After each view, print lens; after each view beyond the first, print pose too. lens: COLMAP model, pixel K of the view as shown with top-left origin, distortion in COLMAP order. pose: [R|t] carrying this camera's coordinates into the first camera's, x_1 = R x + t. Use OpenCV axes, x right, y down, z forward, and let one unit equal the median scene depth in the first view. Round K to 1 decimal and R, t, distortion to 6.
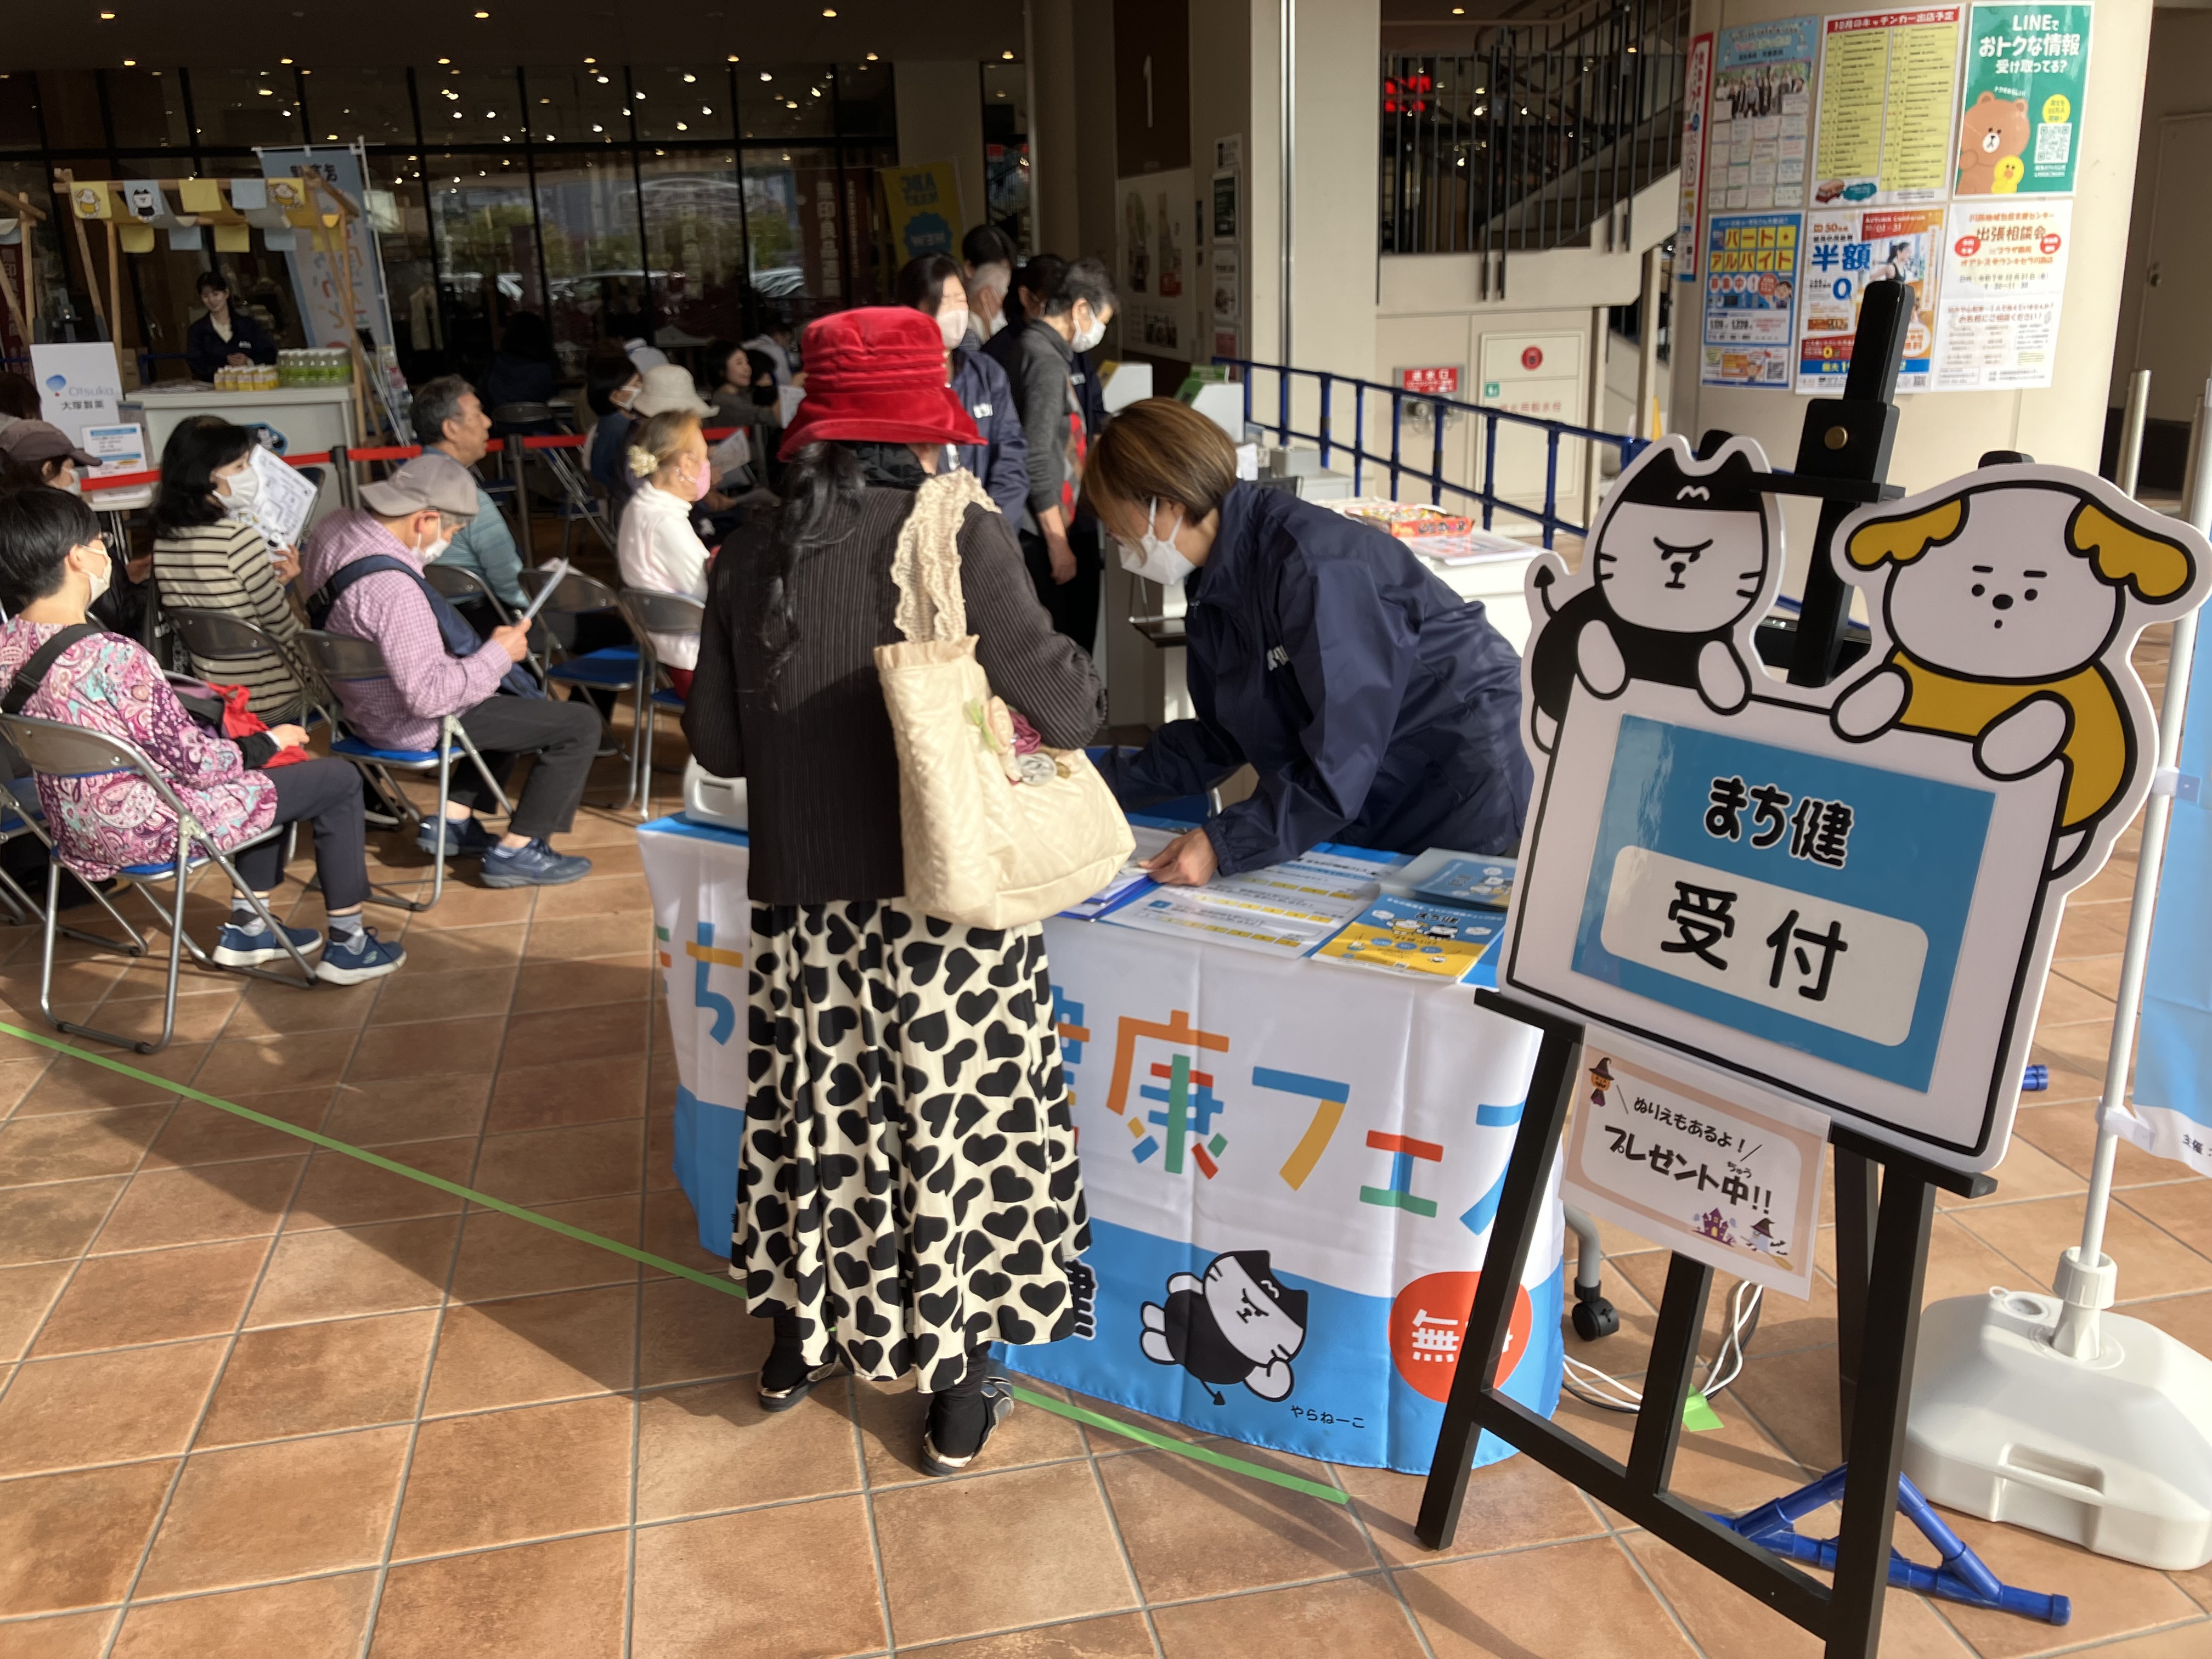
lens RADIAL K [[1856.1, 0, 1106.0], [0, 1856.1, 829.5], [0, 0, 1]] dist [0.003901, 0.046828]
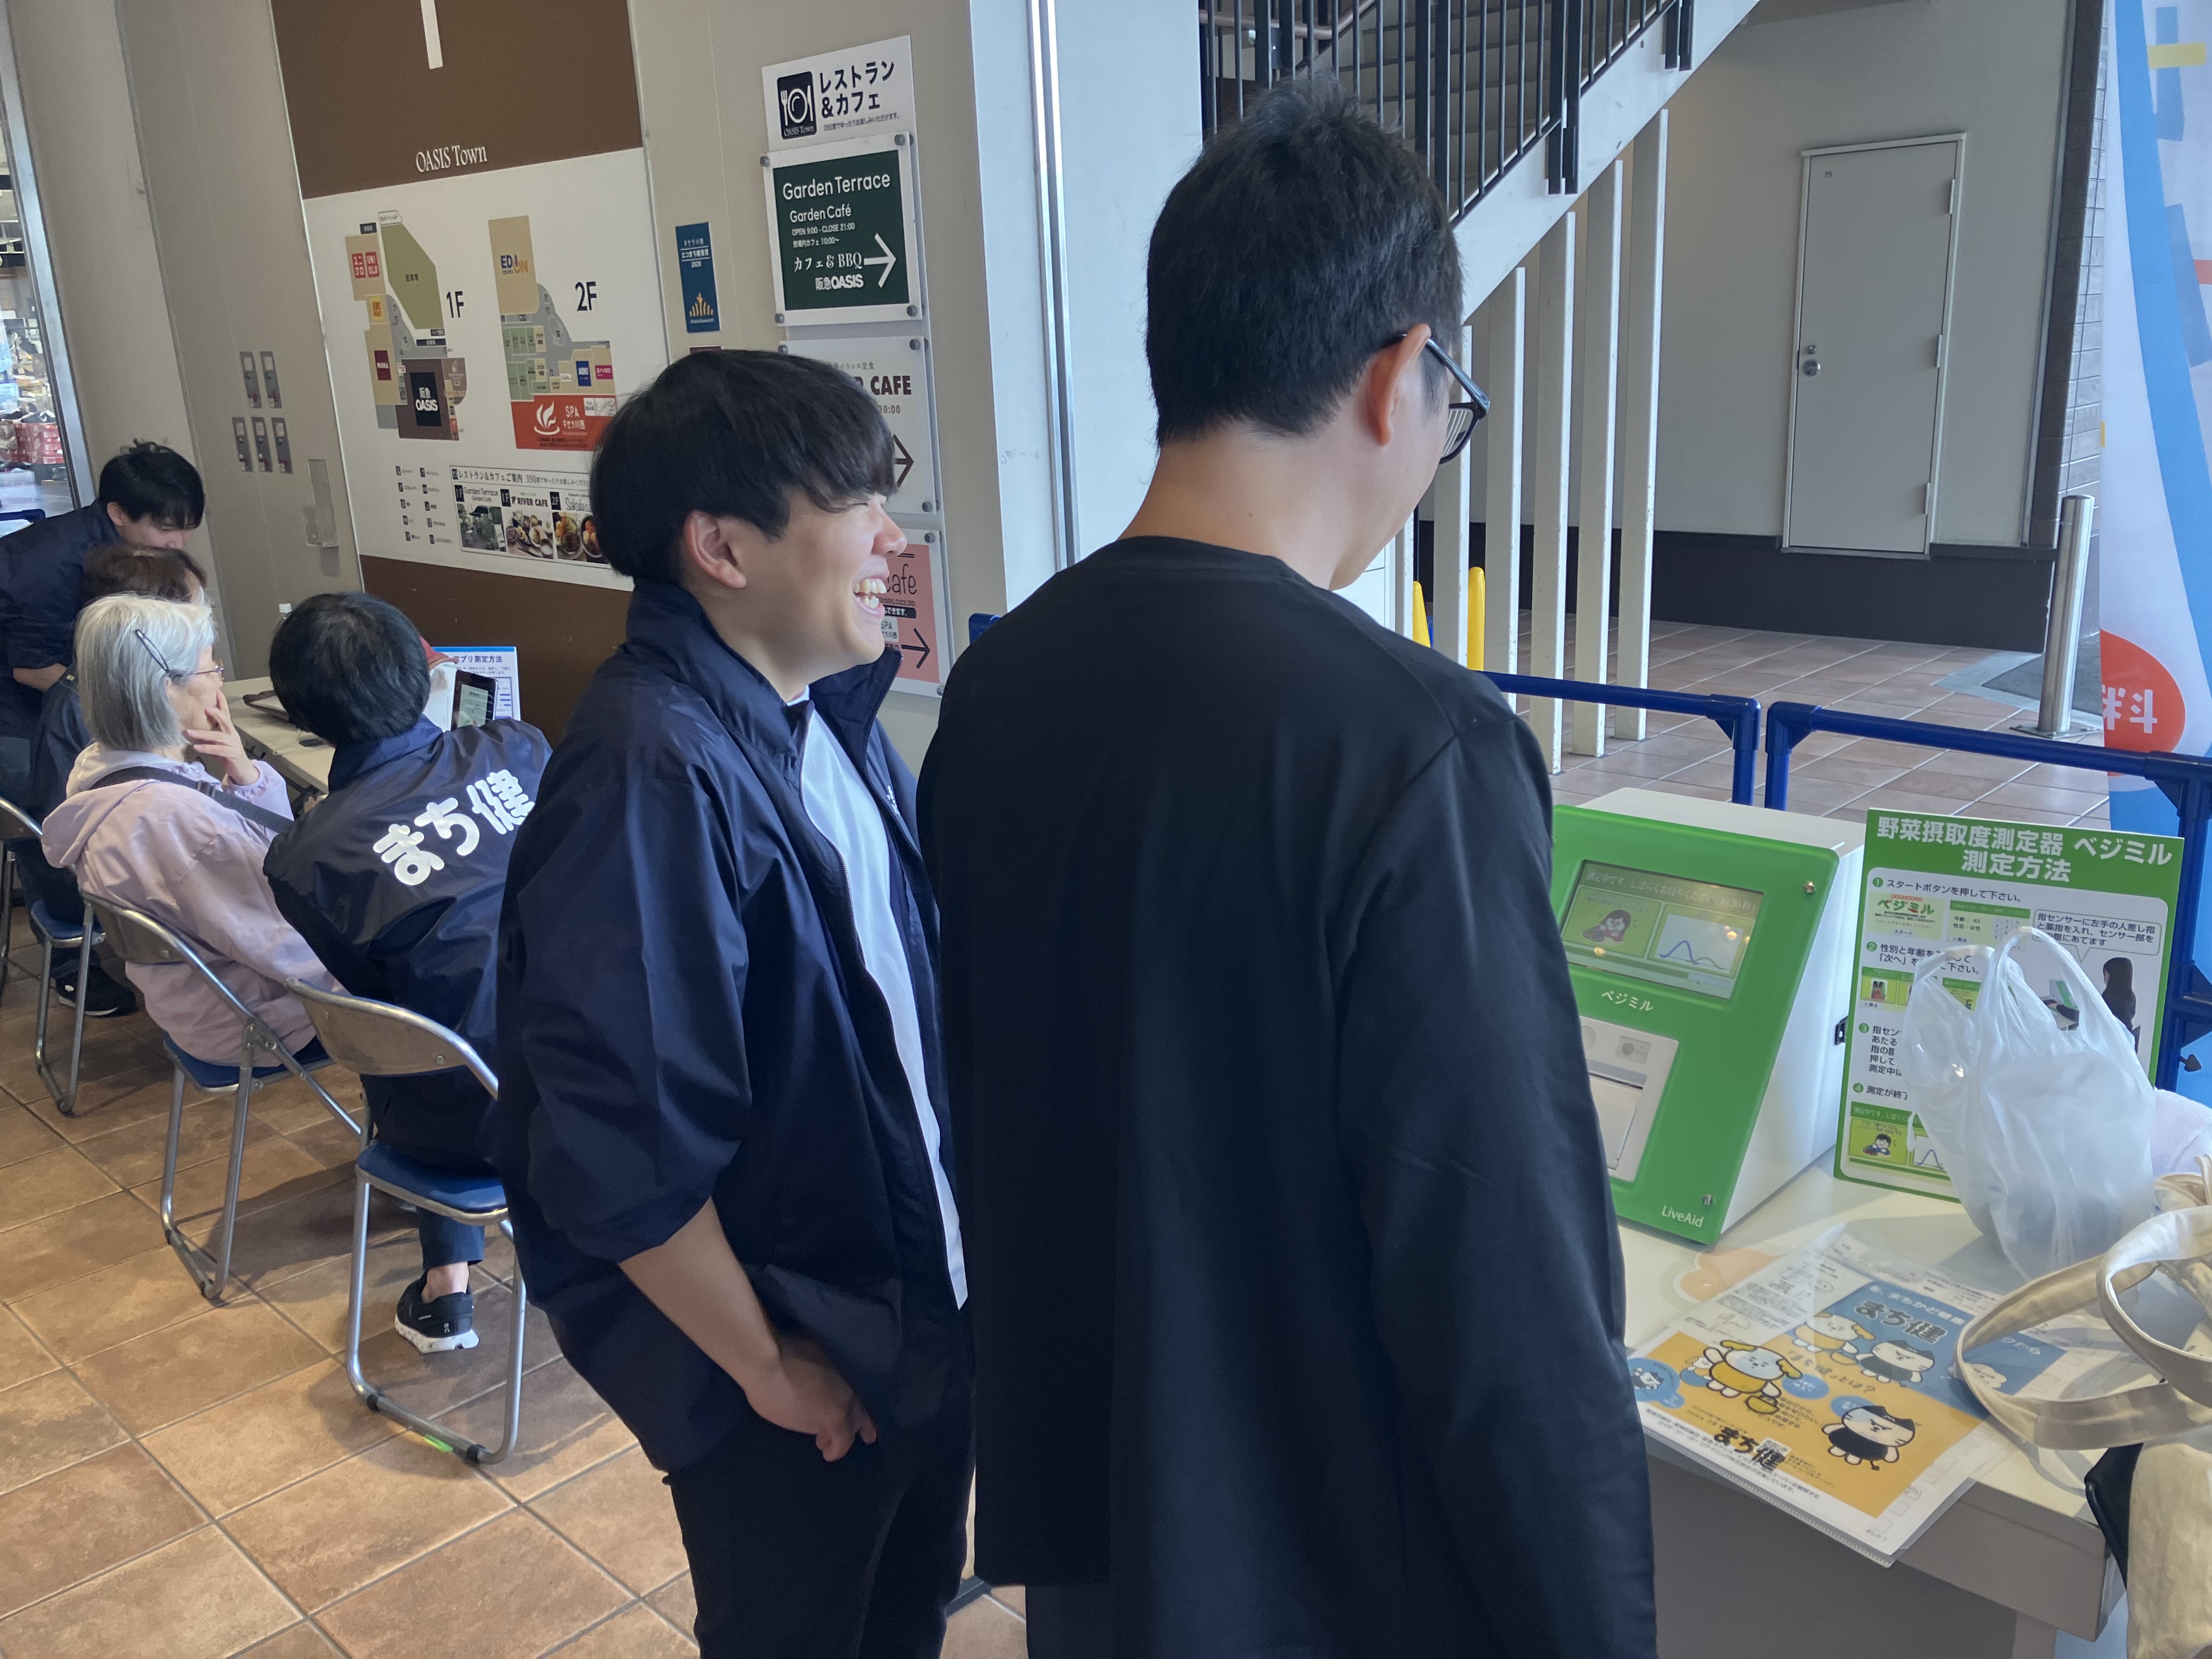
lens RADIAL K [[1856.1, 0, 1106.0], [0, 1856.1, 829.5], [0, 0, 1]] dist [0.003901, 0.046828]
pose [[0.833365, -0.161351, 0.528648, -0.110852], [0.187406, 0.982273, 0.004375, -0.191293], [-0.519983, 0.095426, 0.848830, 0.613200]]
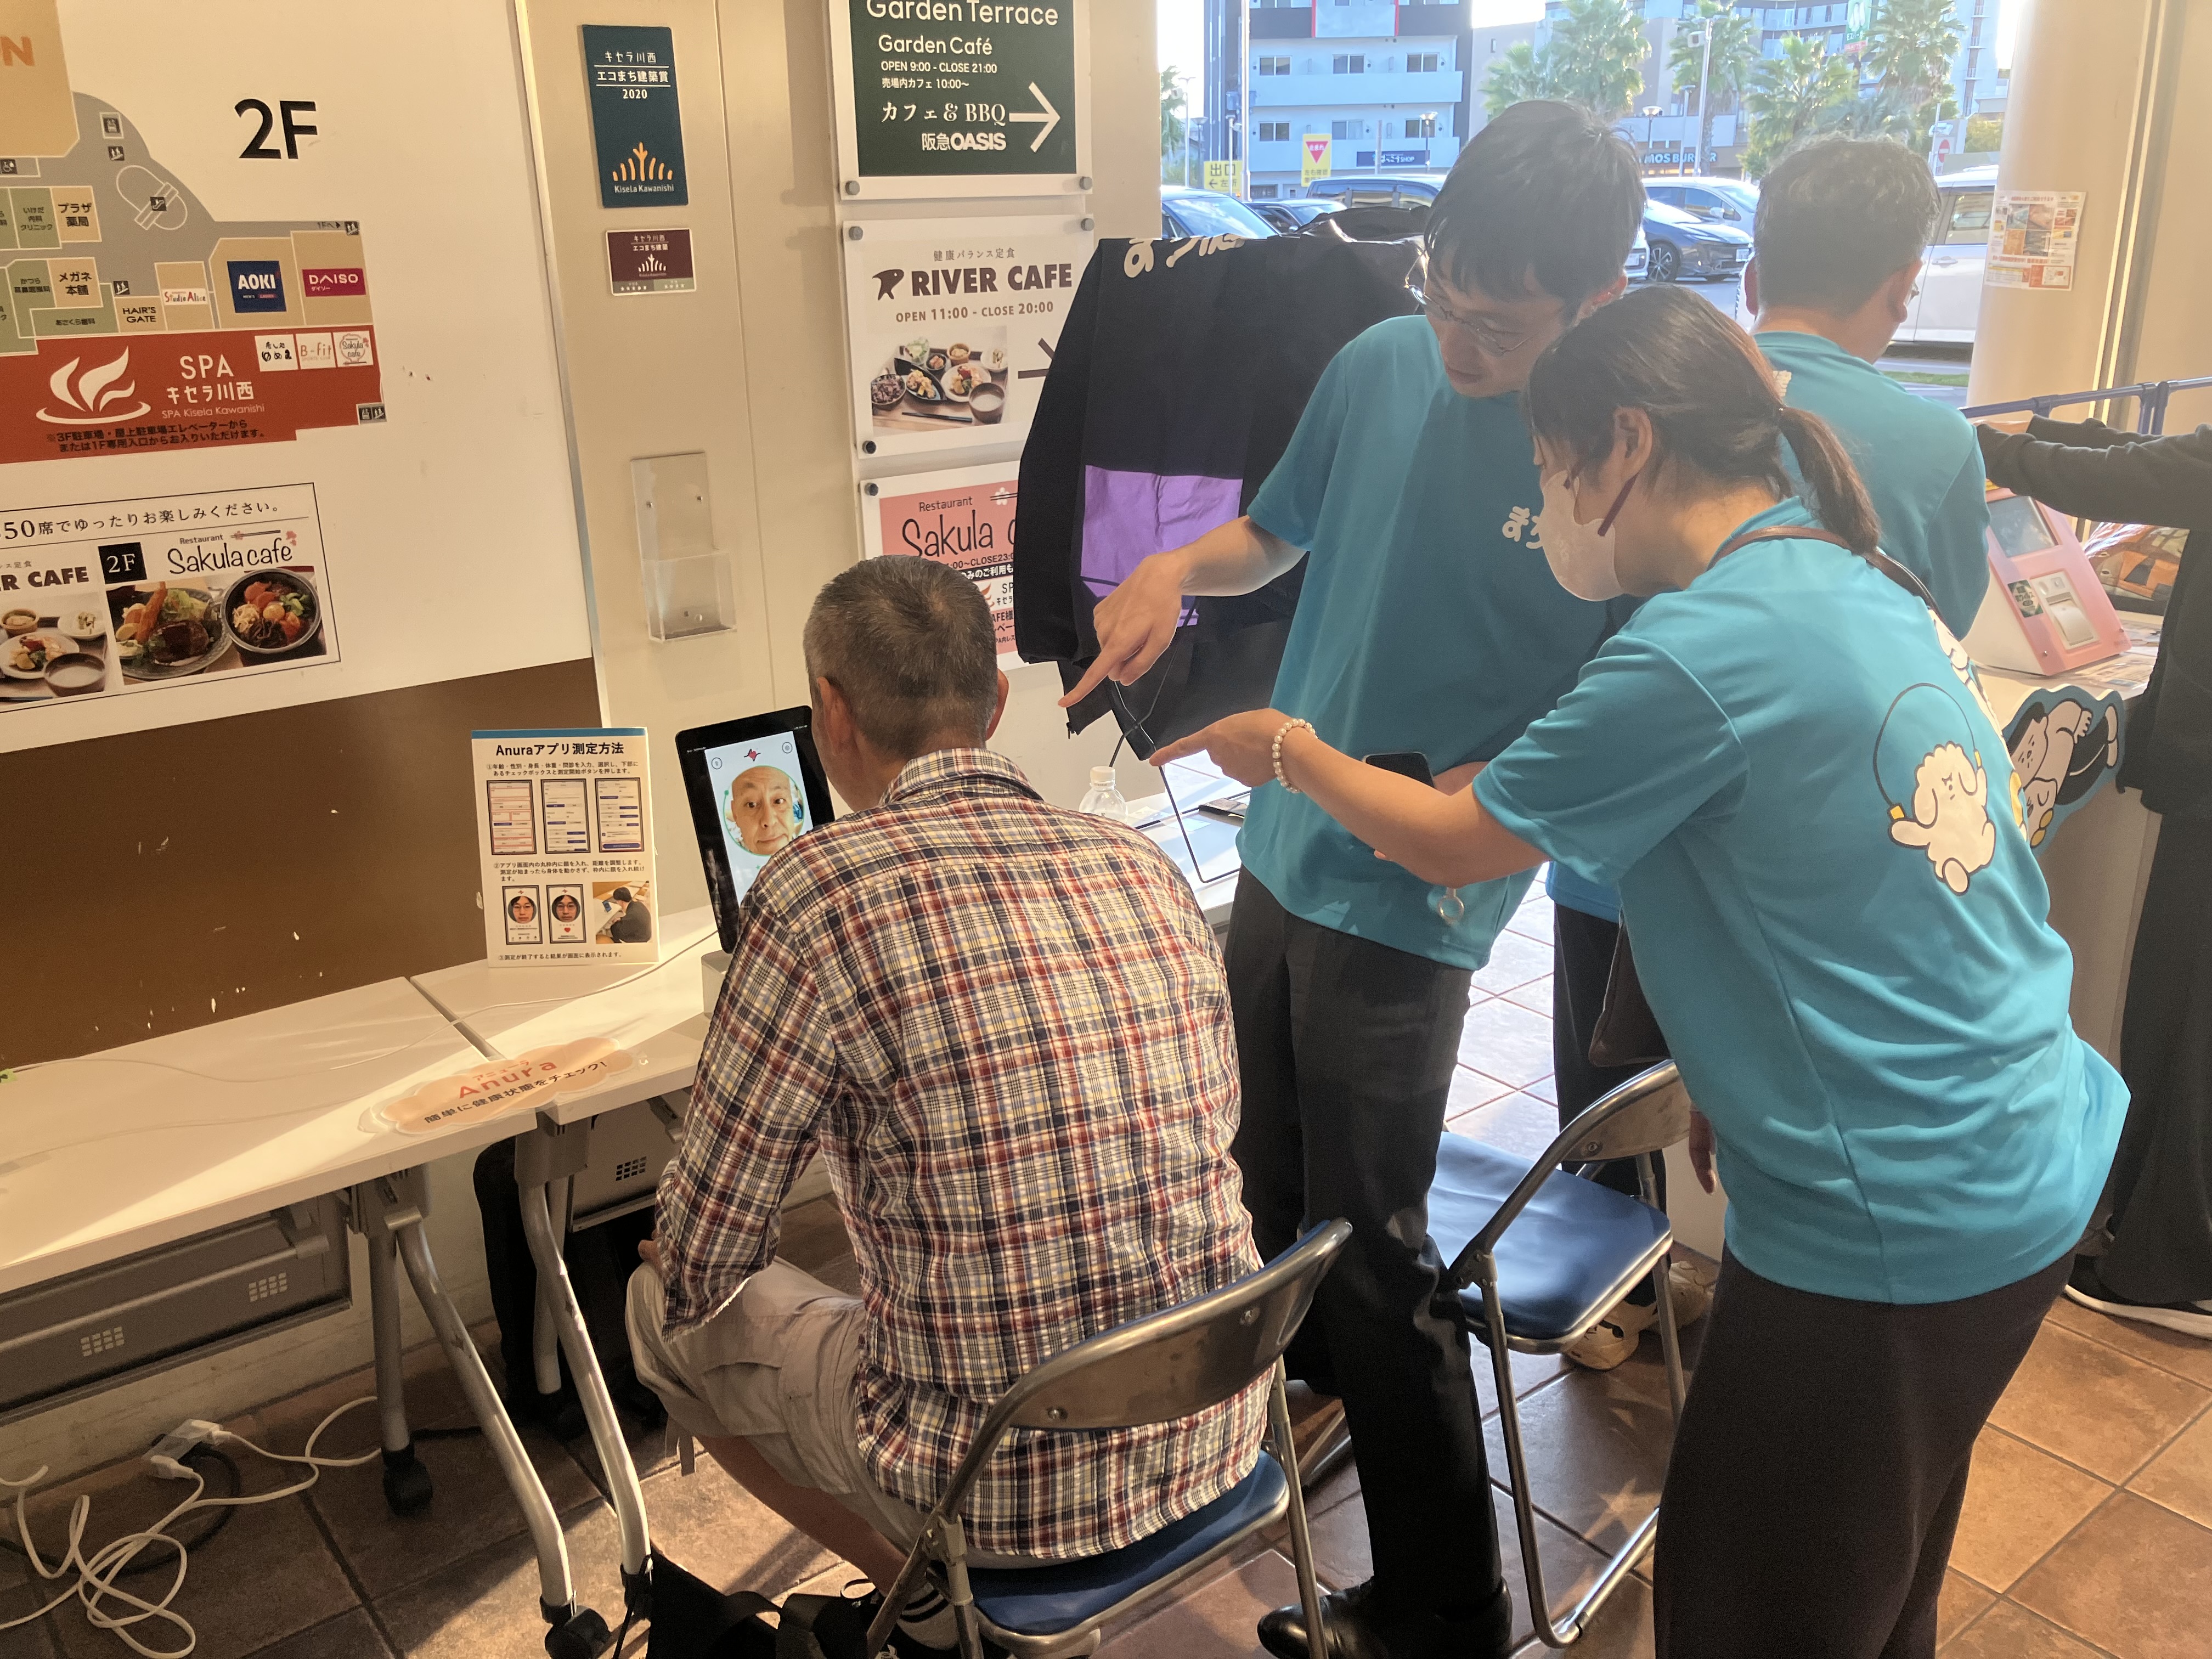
lens RADIAL K [[1856.1, 0, 1106.0], [0, 1856.1, 829.5], [0, 0, 1]] dist [0.003901, 0.046828]
pose [[-0.441211, -0.246962, 0.862753, -0.220424], [0.302005, 0.864450, 0.401893, -0.325732], [-0.845059, 0.437876, -0.306822, 1.066304]]
